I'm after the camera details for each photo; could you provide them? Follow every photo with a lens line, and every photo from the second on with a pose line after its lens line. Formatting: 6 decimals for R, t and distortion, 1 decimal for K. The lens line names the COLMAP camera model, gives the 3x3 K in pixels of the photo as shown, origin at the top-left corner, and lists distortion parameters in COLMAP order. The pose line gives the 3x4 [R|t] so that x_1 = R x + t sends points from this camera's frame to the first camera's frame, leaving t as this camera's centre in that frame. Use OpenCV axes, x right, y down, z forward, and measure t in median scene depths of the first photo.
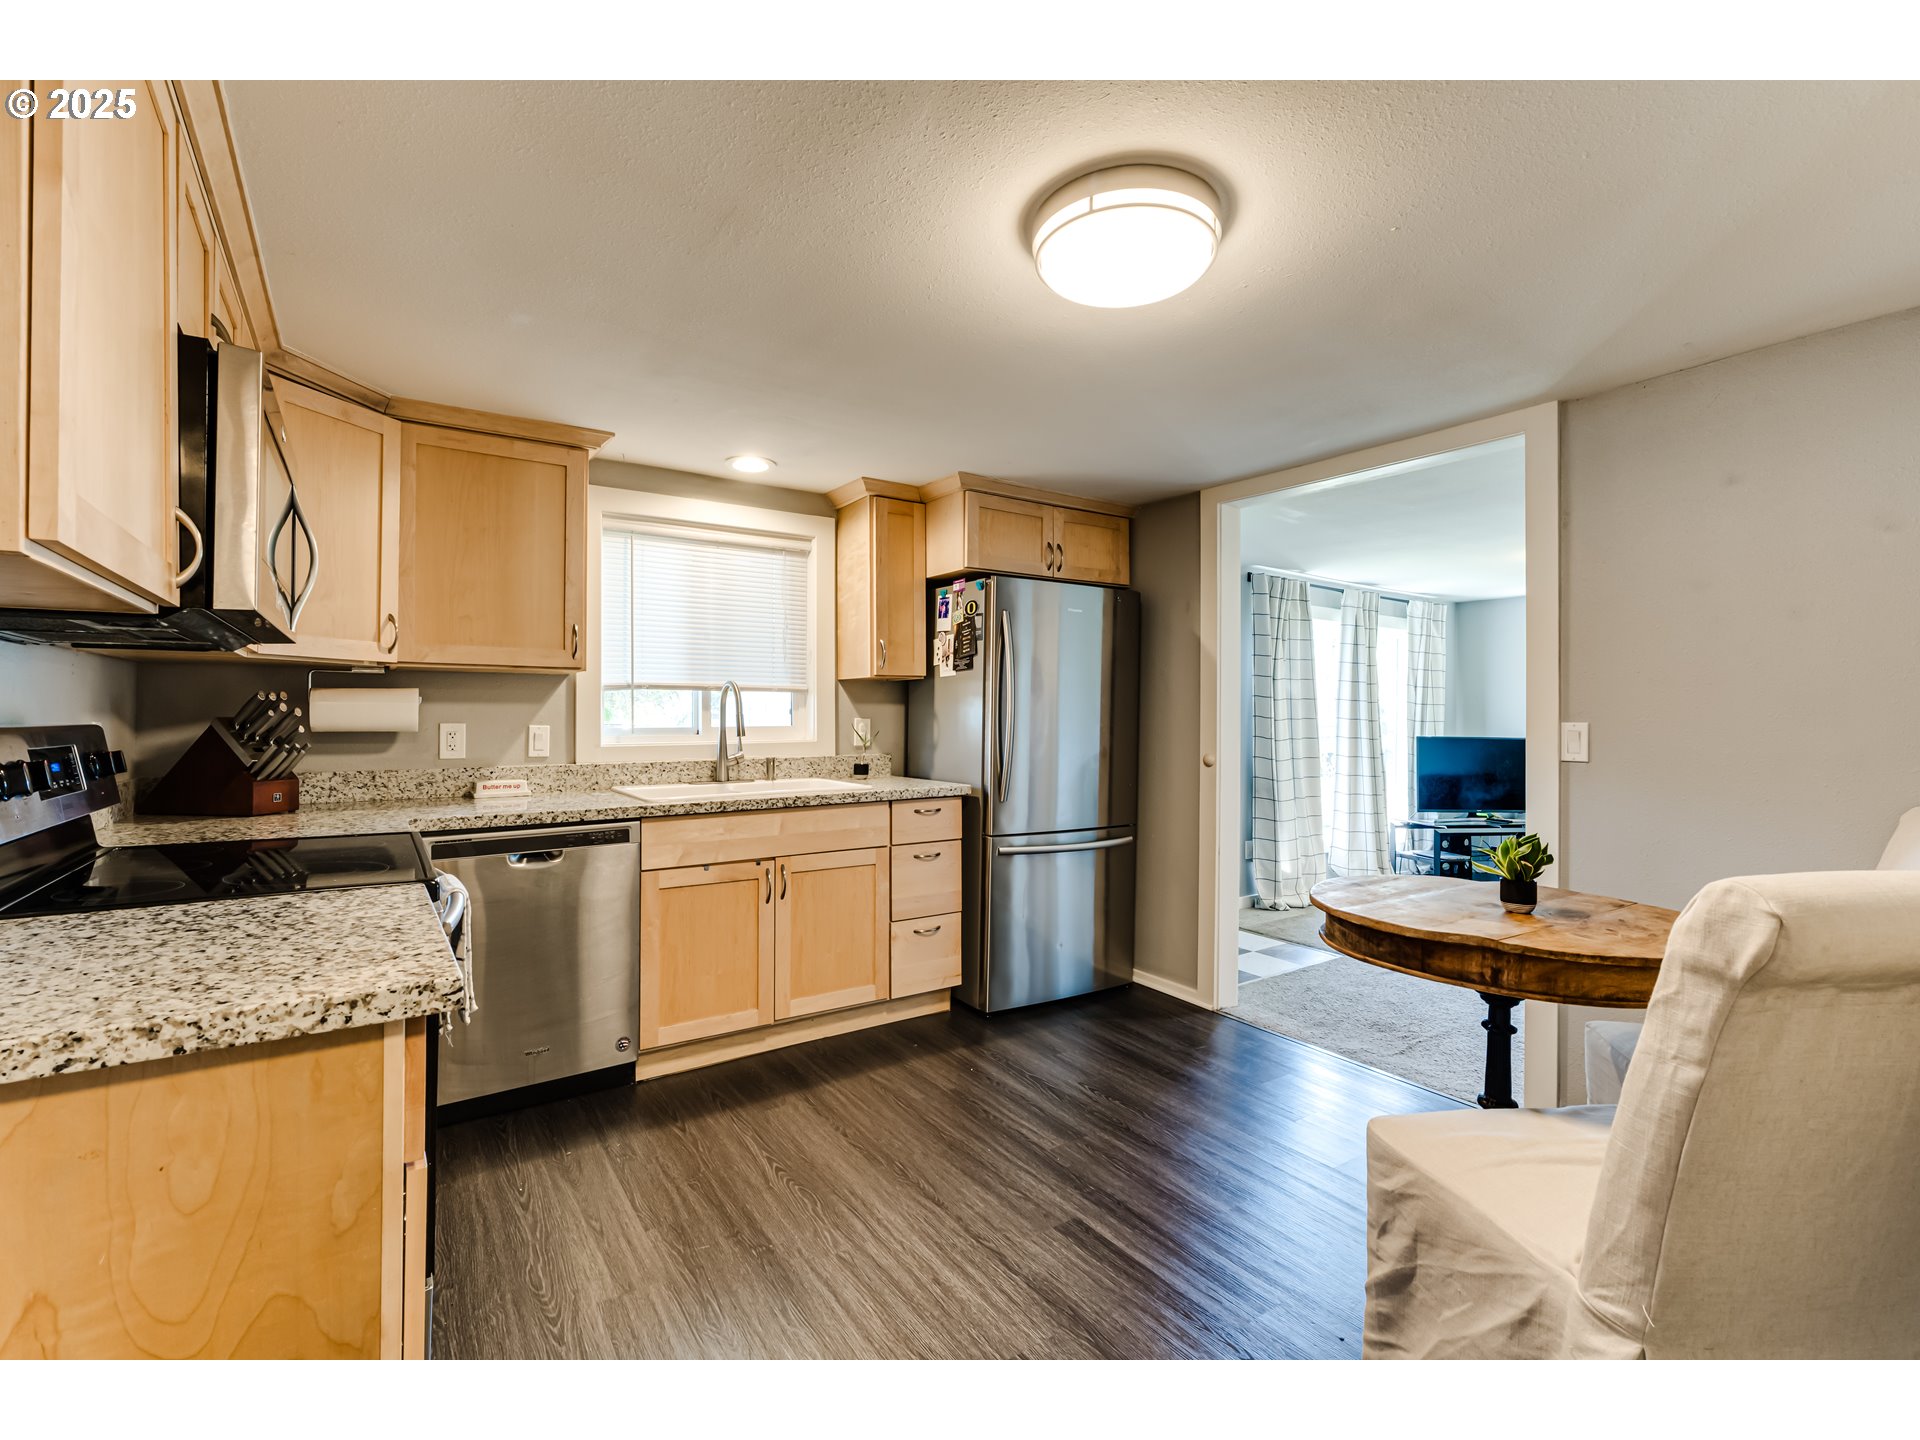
lens RADIAL K [[879.7, 0, 958.9], [0, 879.7, 712.4], [0, 0, 1]] dist [-0.001464, -0.000220]
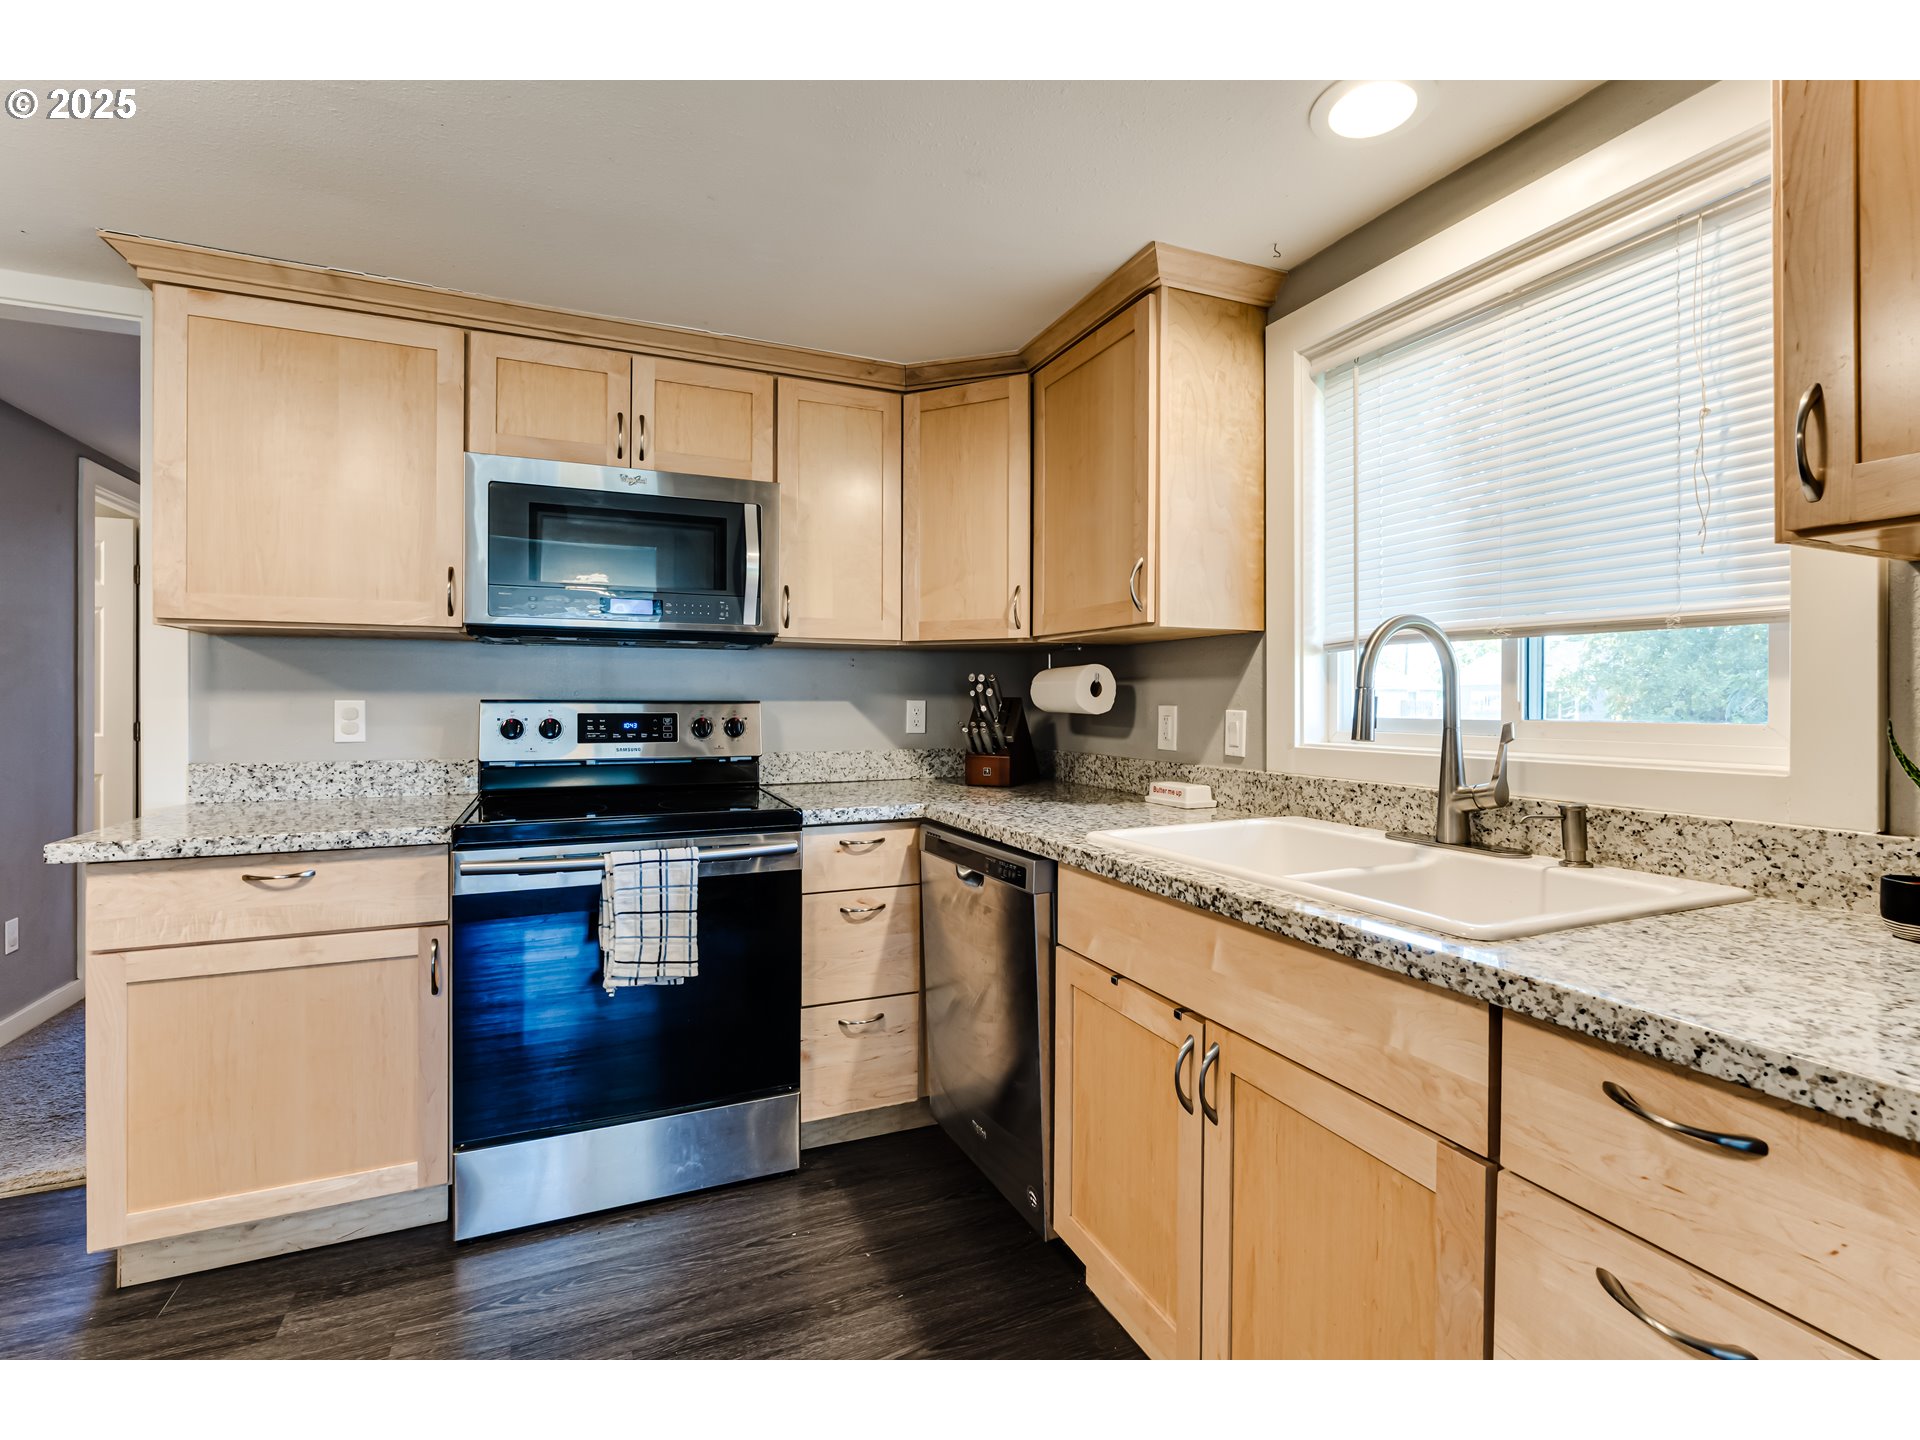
lens RADIAL K [[878.6, 0, 966.3], [0, 878.6, 696.3], [0, 0, 1]] dist [-0.008192, 0.000011]
pose [[-0.179860, -0.005918, -0.983674, 0.206842], [-0.001451, 0.999982, -0.005751, 0.007718], [0.983691, 0.000392, -0.179865, 0.836343]]
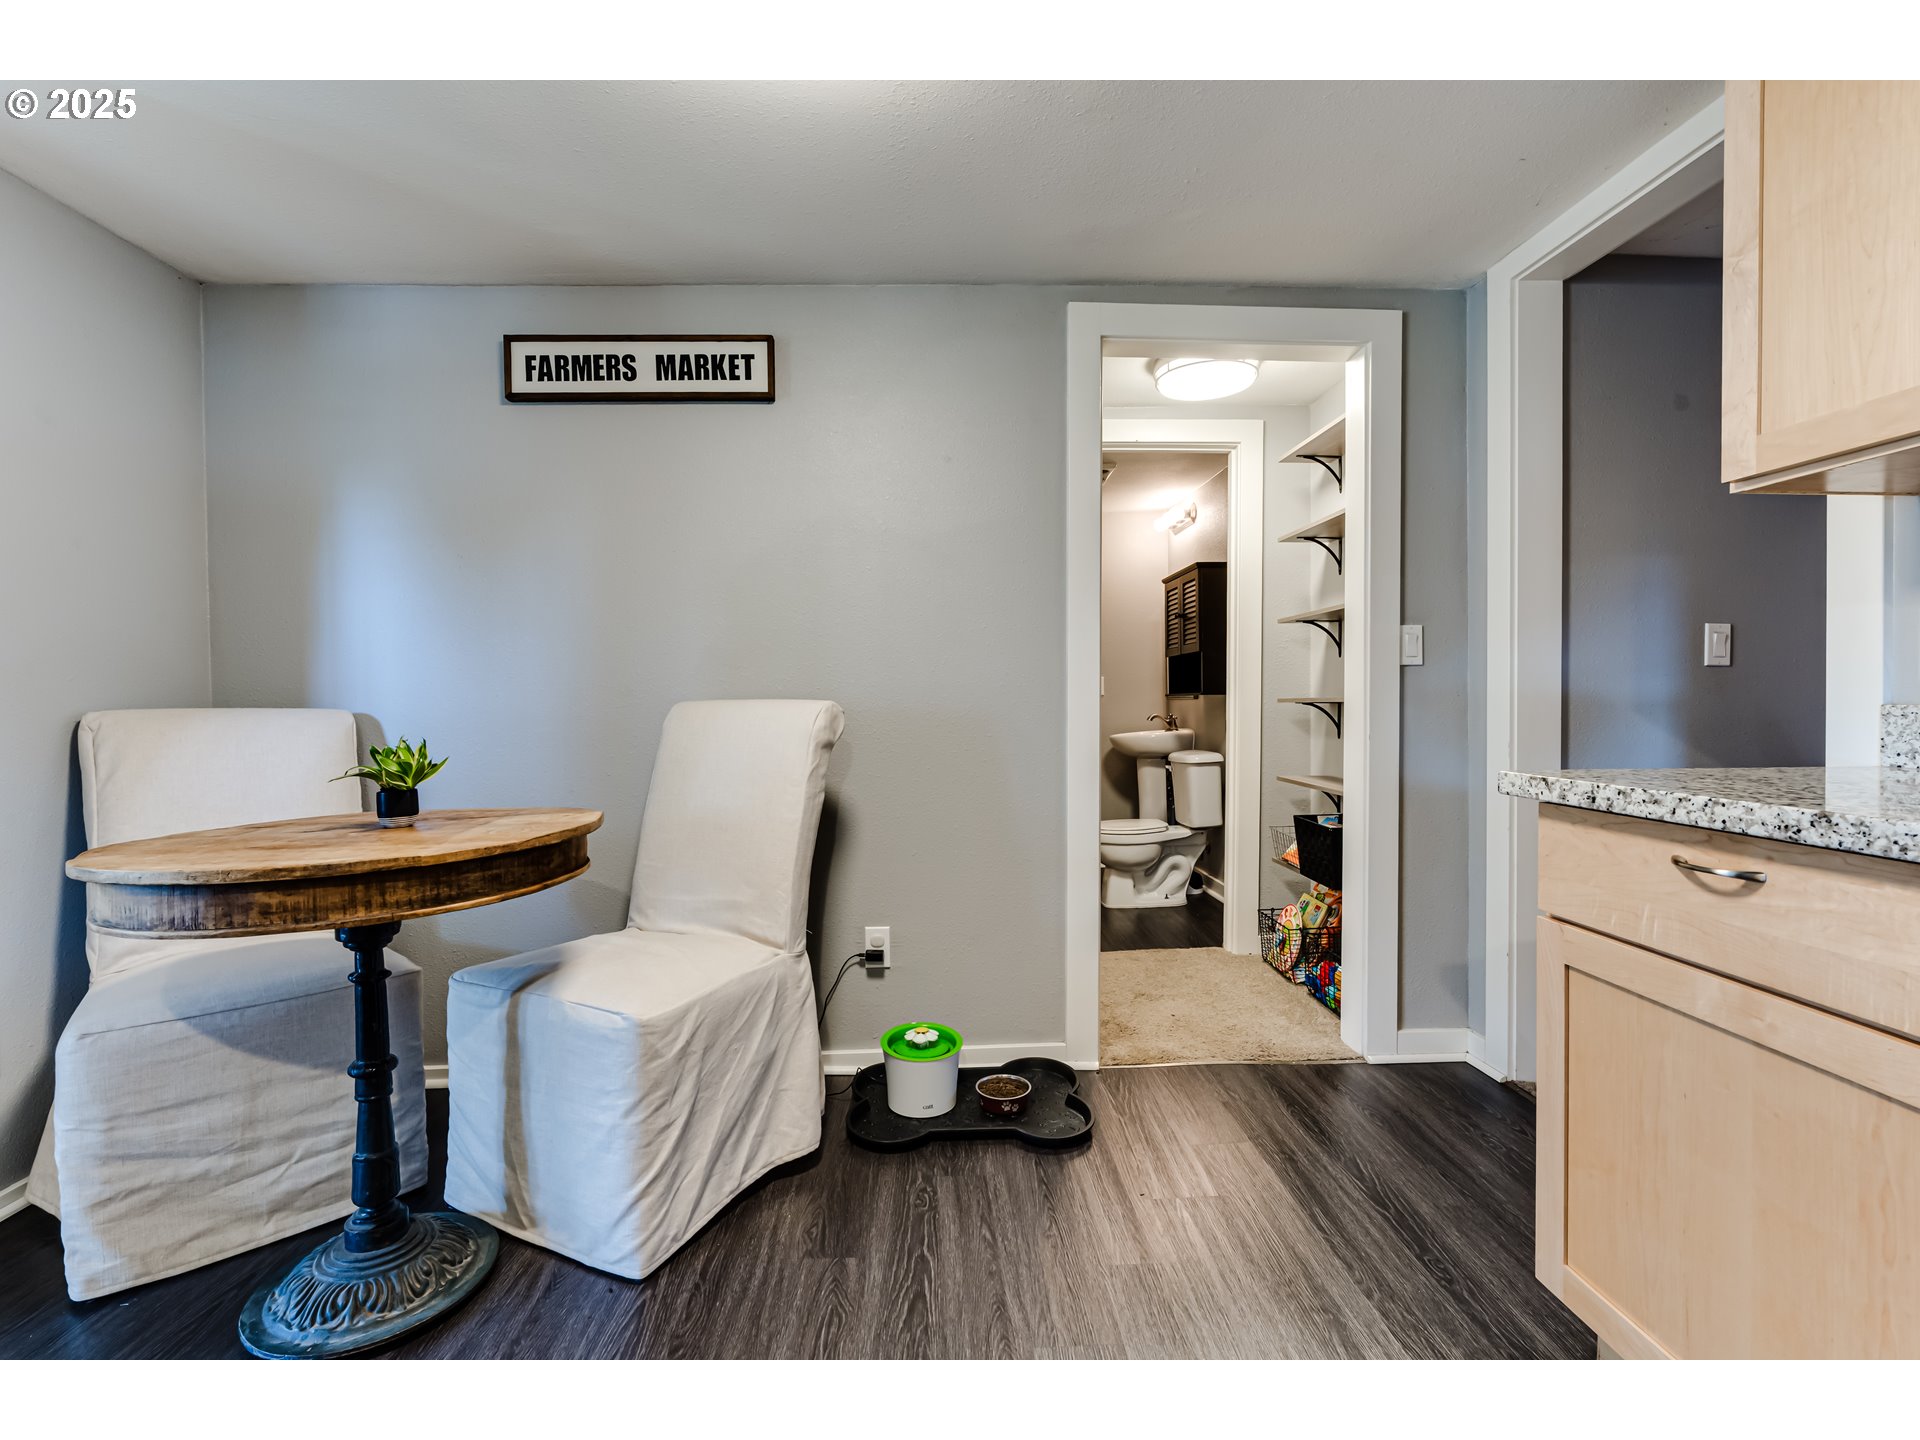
lens RADIAL K [[879.7, 0, 958.9], [0, 879.7, 712.4], [0, 0, 1]] dist [-0.001464, -0.000220]
pose [[-0.846921, -0.012687, 0.531567, -0.159614], [-0.005537, 0.999872, 0.015042, 0.052727], [-0.531689, 0.009796, -0.846883, 0.745254]]
